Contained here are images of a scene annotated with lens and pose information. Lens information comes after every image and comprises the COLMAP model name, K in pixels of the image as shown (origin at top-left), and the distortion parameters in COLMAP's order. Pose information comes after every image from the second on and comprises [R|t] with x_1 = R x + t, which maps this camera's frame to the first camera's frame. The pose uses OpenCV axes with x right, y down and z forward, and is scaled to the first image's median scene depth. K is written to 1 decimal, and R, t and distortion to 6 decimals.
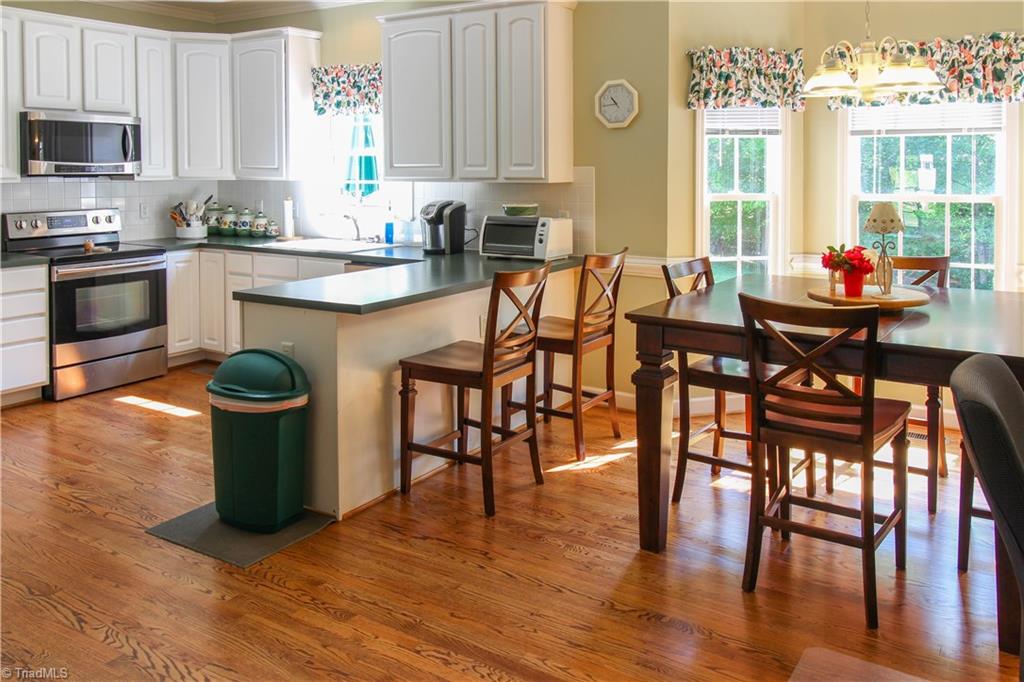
lens RADIAL K [[805.4, 0, 553.4], [0, 805.4, 188.4], [0, 0, 1]] dist [0.011222, -0.000526]
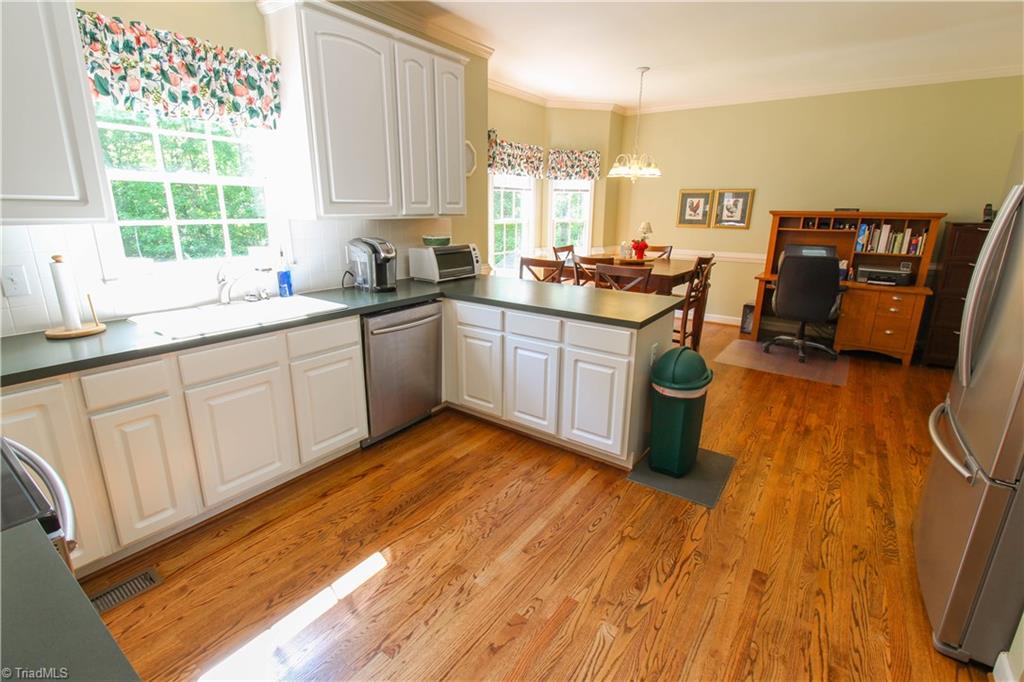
lens RADIAL K [[471.6, 0, 518.0], [0, 471.6, 333.2], [0, 0, 1]] dist [0.033945, -0.021588]
pose [[0.068690, -0.256057, 0.964218, -0.671337], [0.013936, 0.966653, 0.255710, -0.017596], [-0.997541, -0.004127, 0.069968, 0.719897]]
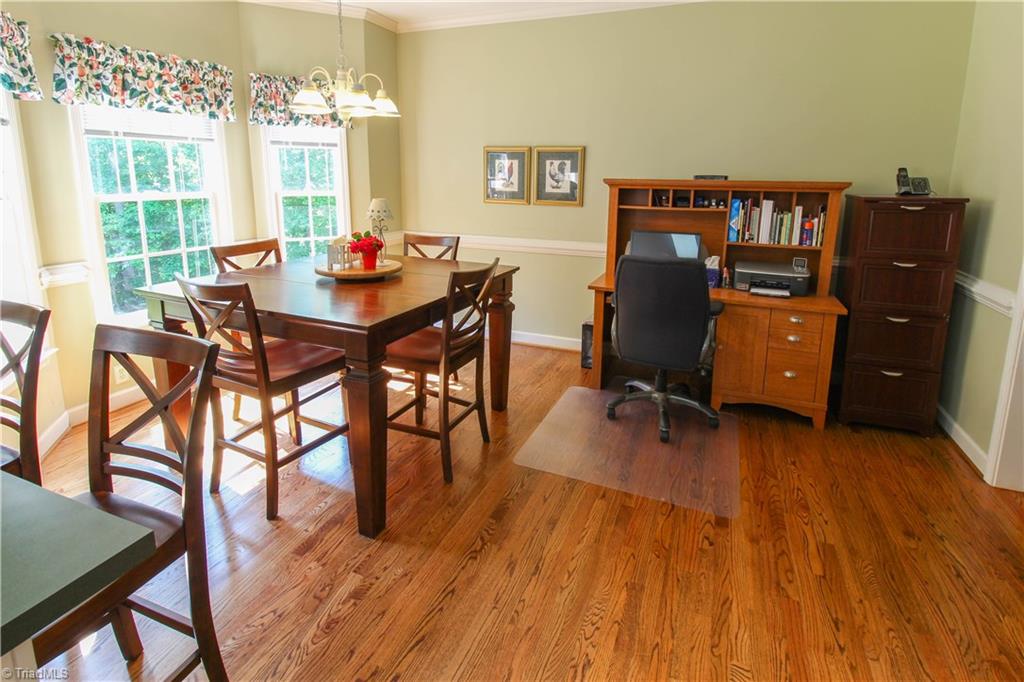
lens RADIAL K [[498.3, 0, 531.6], [0, 498.3, 264.2], [0, 0, 1]] dist [0.017446, -0.000927]
pose [[-0.172700, -0.176000, 0.969123, -0.275306], [0.013346, 0.983398, 0.180971, -0.012943], [-0.984884, 0.044188, -0.167484, 0.488866]]
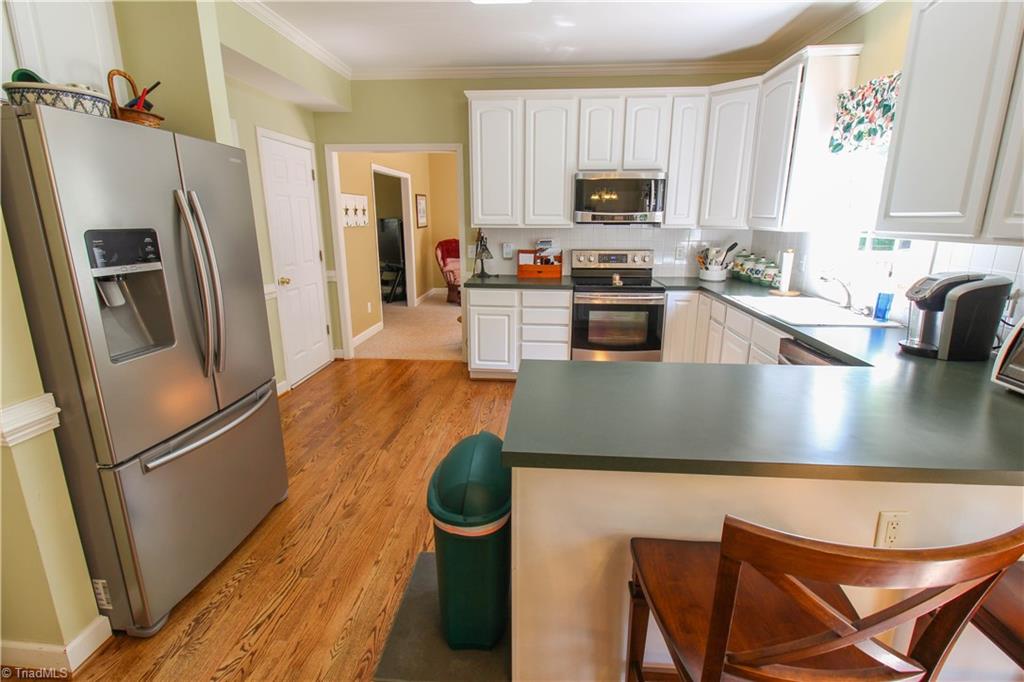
lens RADIAL K [[471.6, 0, 518.0], [0, 471.6, 333.2], [0, 0, 1]] dist [0.033945, -0.021588]
pose [[0.456263, 0.216782, -0.863035, 0.032034], [-0.028585, 0.972941, 0.229277, -0.013208], [0.889386, -0.079941, 0.450114, 0.488772]]
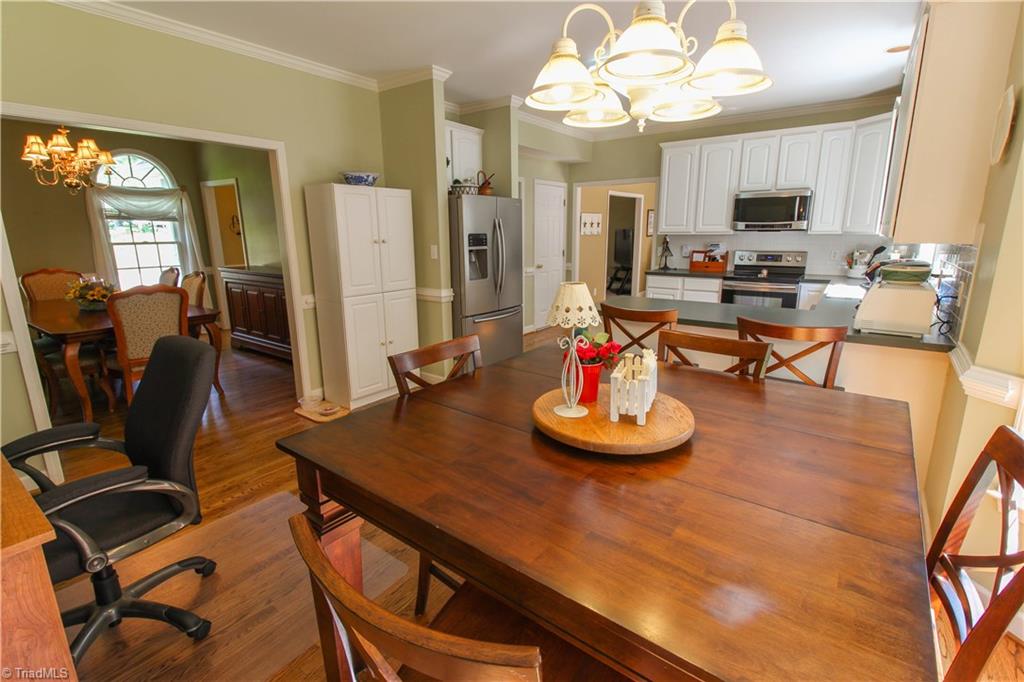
lens RADIAL K [[471.6, 0, 518.0], [0, 471.6, 333.2], [0, 0, 1]] dist [0.033945, -0.021588]
pose [[-0.075082, 0.218833, -0.972869, 0.444559], [-0.019729, 0.975106, 0.220858, -0.014887], [0.996982, 0.035776, -0.068895, 0.537719]]
